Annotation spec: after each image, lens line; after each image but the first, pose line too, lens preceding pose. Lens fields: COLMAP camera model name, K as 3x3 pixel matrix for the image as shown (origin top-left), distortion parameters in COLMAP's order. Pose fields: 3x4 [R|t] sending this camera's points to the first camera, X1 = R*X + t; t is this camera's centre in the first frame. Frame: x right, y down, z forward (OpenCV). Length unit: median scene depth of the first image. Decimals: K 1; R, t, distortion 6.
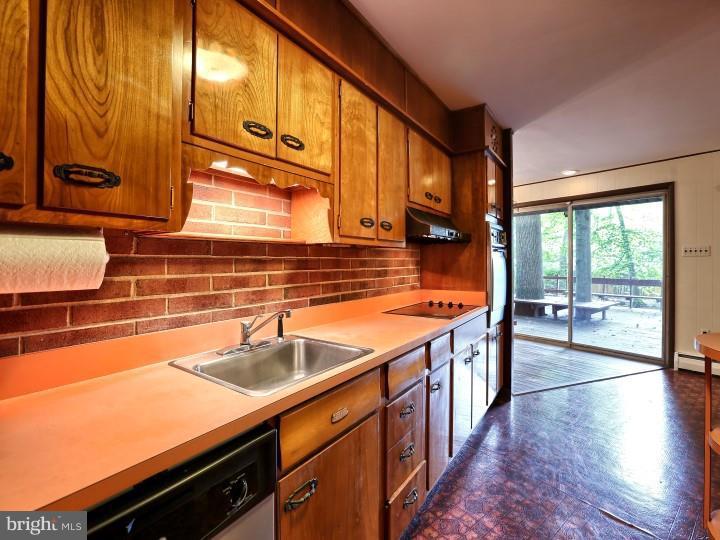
lens RADIAL K [[331.2, 0, 359.7], [0, 331.2, 259.5], [0, 0, 1]] dist [-0.040528, 0.015646]
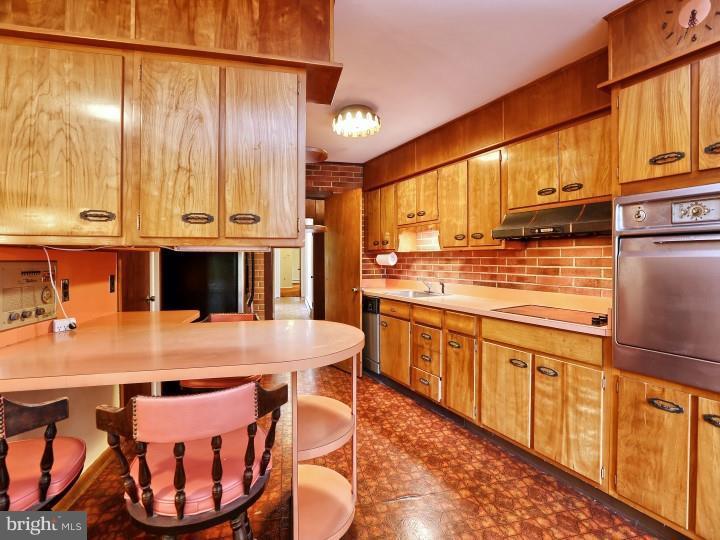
lens RADIAL K [[331.2, 0, 359.7], [0, 331.2, 259.5], [0, 0, 1]] dist [-0.040528, 0.015646]
pose [[-0.423328, 0.004141, -0.905967, 1.258015], [0.006321, 0.999979, 0.001617, -0.001525], [0.905954, -0.005042, -0.423345, 0.887831]]
